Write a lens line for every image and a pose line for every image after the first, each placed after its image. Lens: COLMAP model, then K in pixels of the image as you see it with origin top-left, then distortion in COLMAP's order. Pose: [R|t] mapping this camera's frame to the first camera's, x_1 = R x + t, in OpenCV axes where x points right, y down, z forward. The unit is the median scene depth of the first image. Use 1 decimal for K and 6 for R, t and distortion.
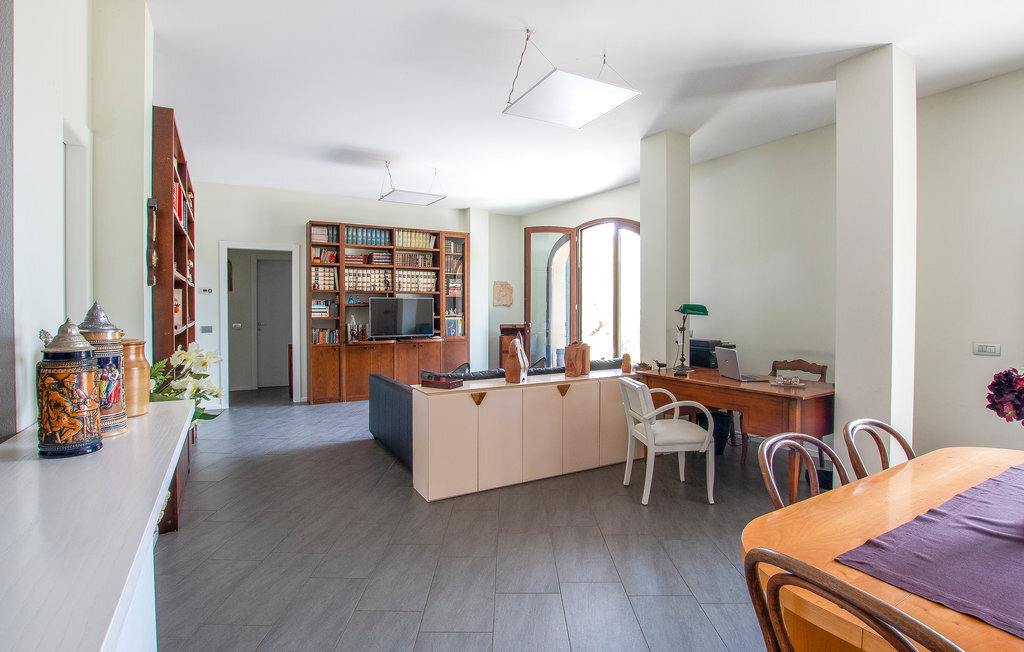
lens RADIAL K [[490.6, 0, 503.6], [0, 490.6, 316.7], [0, 0, 1]] dist [-0.025631, 0.000718]
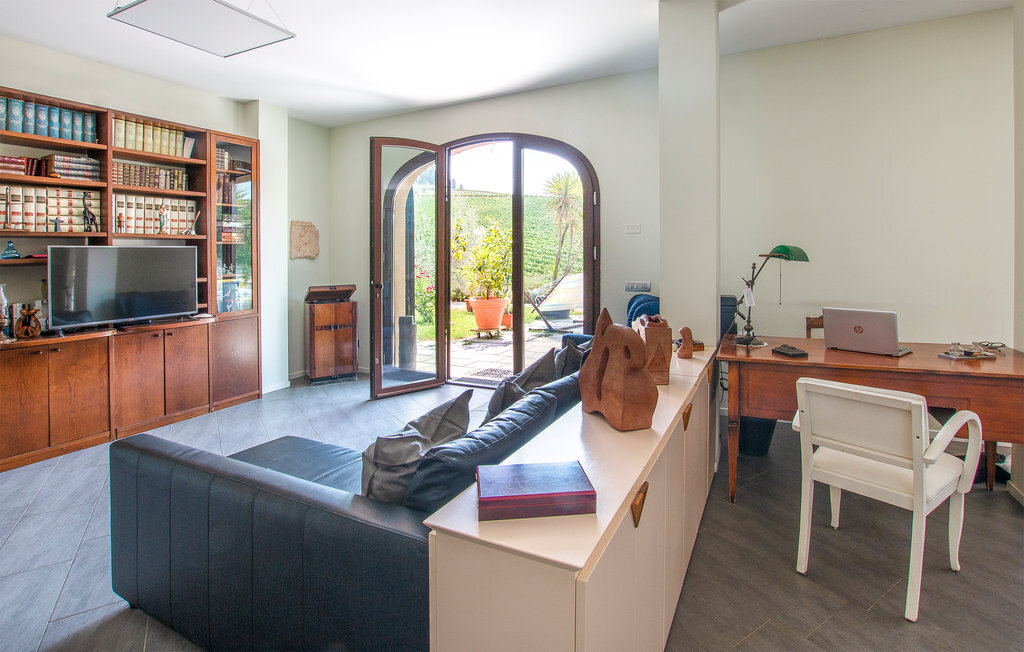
lens RADIAL K [[490.6, 0, 540.6], [0, 490.6, 252.8], [0, 0, 1]] dist [-0.025631, 0.000718]
pose [[0.821894, -0.016514, 0.569401, -0.135208], [0.033037, 0.999279, -0.018705, -0.007403], [-0.568682, 0.034185, 0.821847, 0.324741]]
